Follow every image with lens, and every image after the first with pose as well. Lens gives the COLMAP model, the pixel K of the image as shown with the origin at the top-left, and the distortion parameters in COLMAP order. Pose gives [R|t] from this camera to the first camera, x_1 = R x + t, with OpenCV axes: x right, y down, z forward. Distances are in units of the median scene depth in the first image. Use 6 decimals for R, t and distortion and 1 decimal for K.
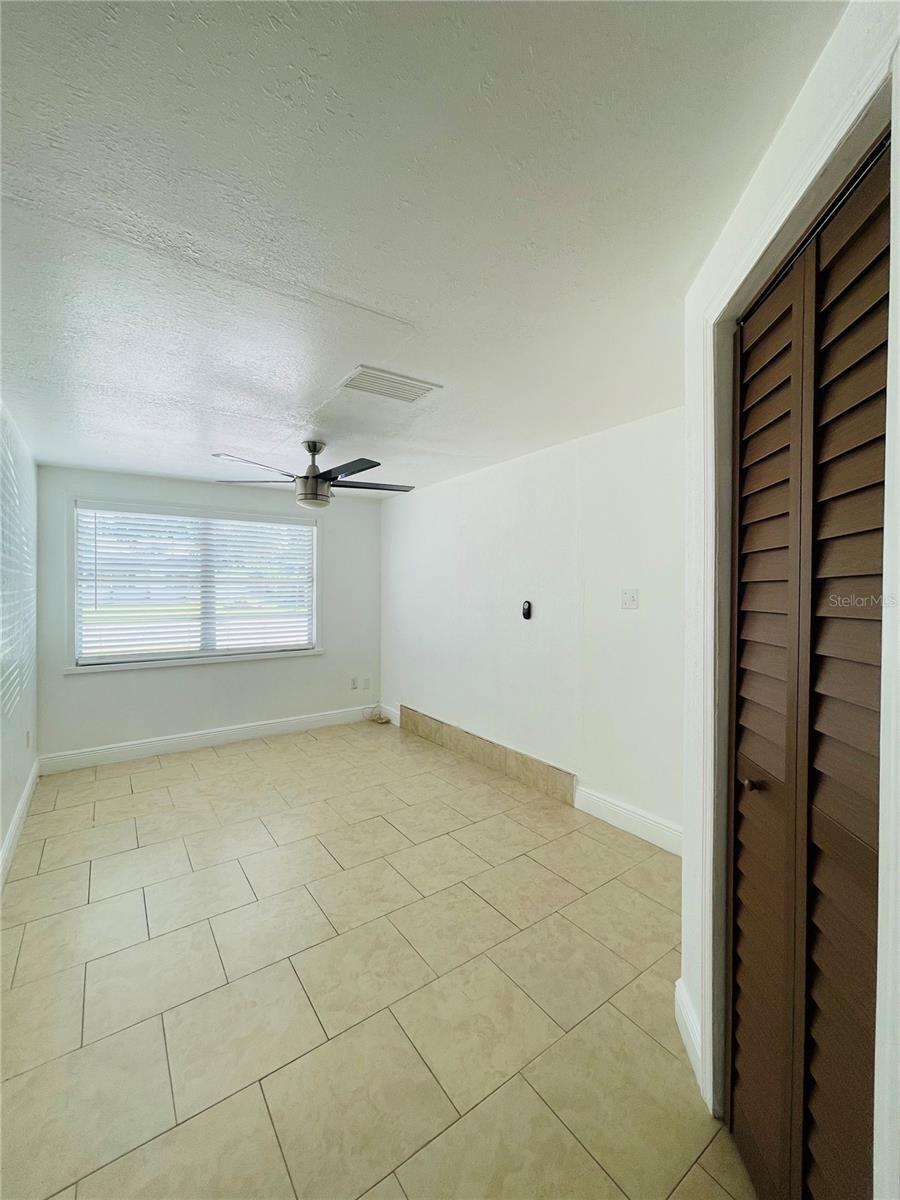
lens RADIAL K [[481.1, 0, 446.7], [0, 481.1, 592.2], [0, 0, 1]] dist [-0.009844, -0.000256]
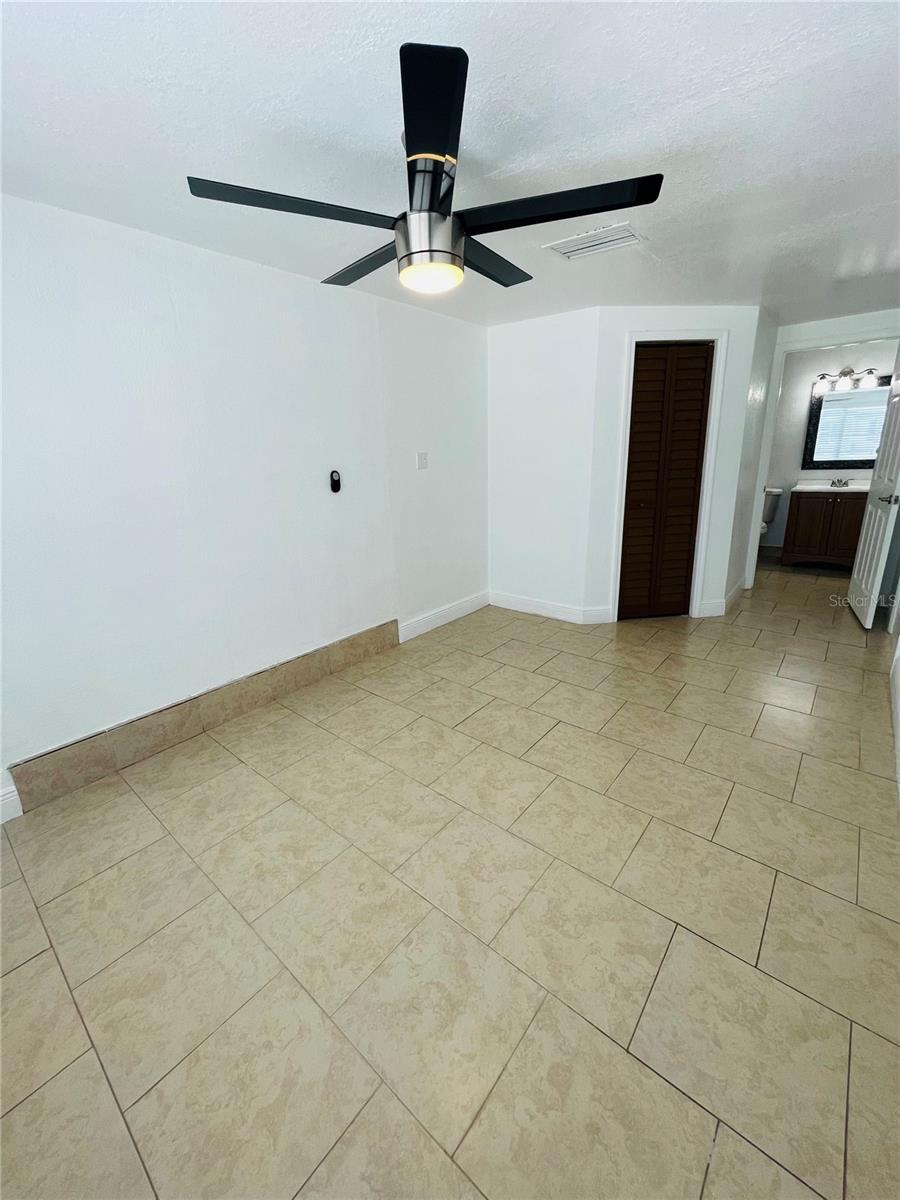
lens RADIAL K [[481.1, 0, 445.3], [0, 481.1, 598.6], [0, 0, 1]] dist [-0.009844, -0.000256]
pose [[-0.242378, -0.283387, 0.927871, -0.755466], [0.046550, 0.951890, 0.302883, -0.015352], [-0.969065, 0.116605, -0.217525, 1.020989]]
